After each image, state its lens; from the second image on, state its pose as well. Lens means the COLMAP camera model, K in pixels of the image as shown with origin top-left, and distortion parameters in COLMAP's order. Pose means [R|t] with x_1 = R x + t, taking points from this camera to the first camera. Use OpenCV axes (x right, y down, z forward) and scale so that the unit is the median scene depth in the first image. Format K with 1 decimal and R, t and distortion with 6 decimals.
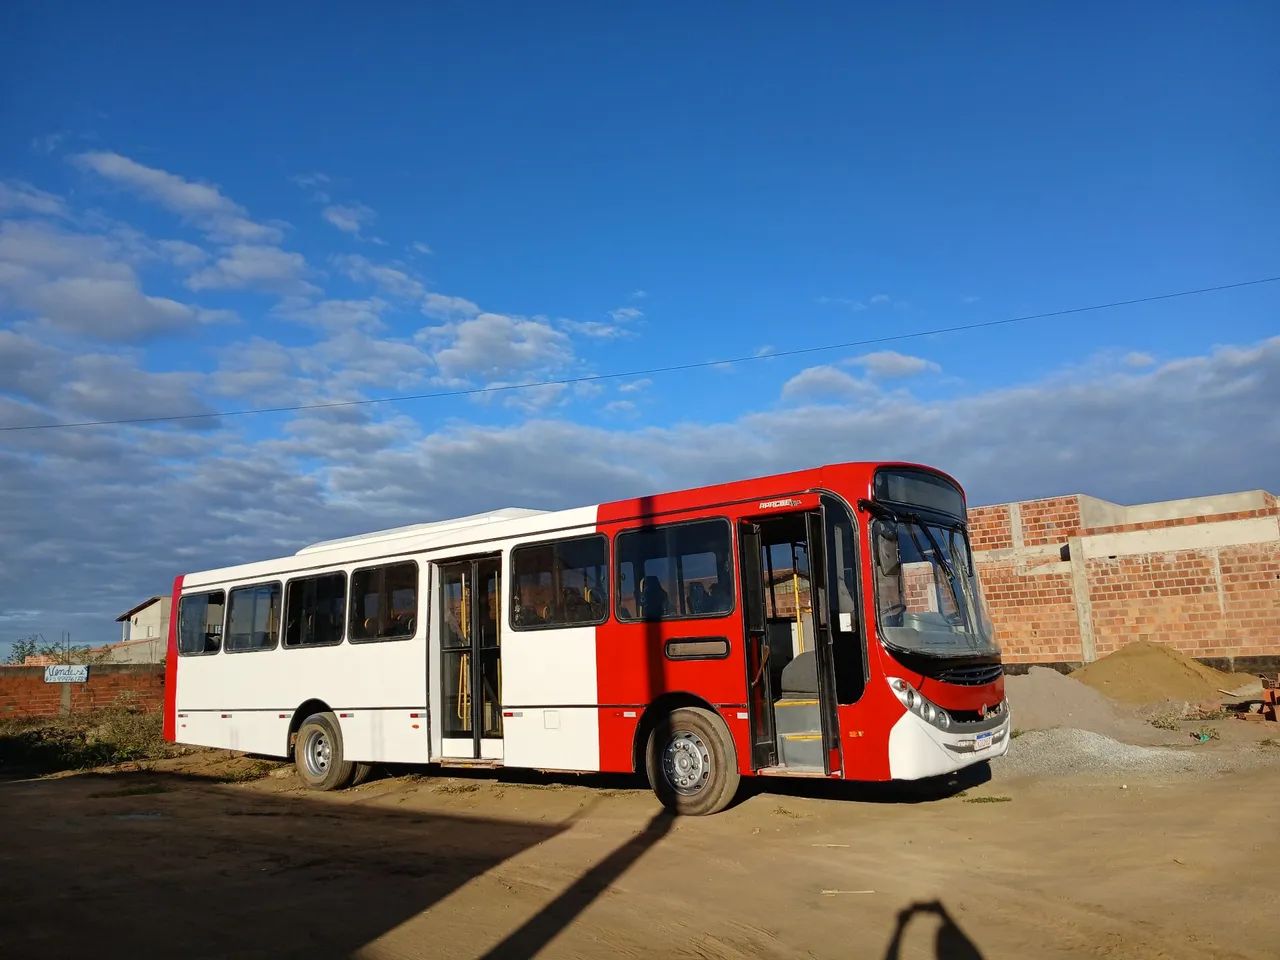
lens RADIAL K [[1000.7, 0, 640.0], [0, 1000.7, 480.0], [0, 0, 1]] dist [0.090195, -0.166636]
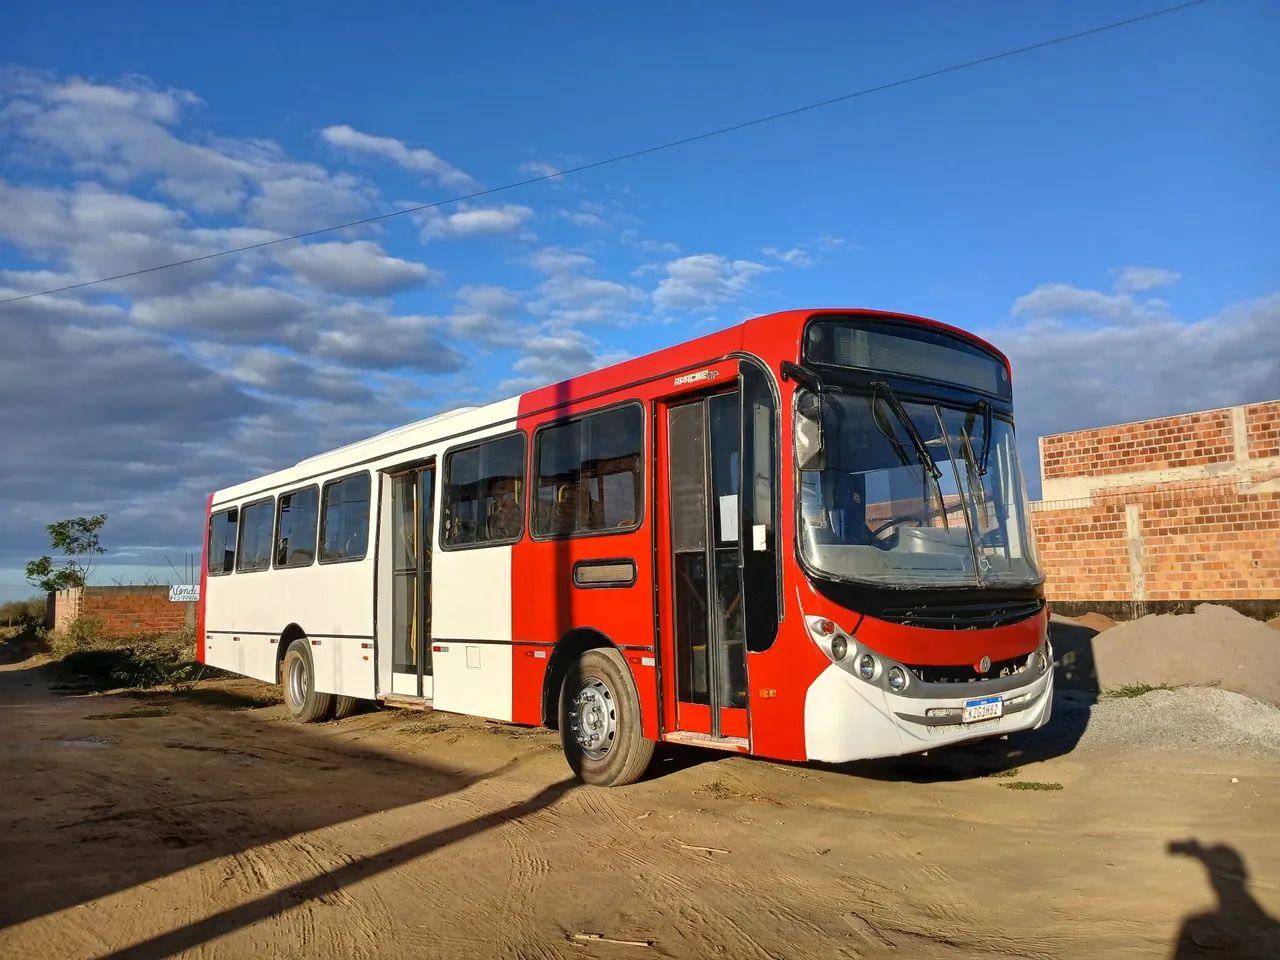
lens RADIAL K [[972.8, 0, 640.0], [0, 972.8, 480.0], [0, 0, 1]] dist [0.072394, -0.124097]
pose [[0.968967, -0.011769, -0.246910, 0.244581], [0.028122, 0.997629, 0.062807, 0.046773], [0.245586, -0.067801, 0.967001, 0.267475]]
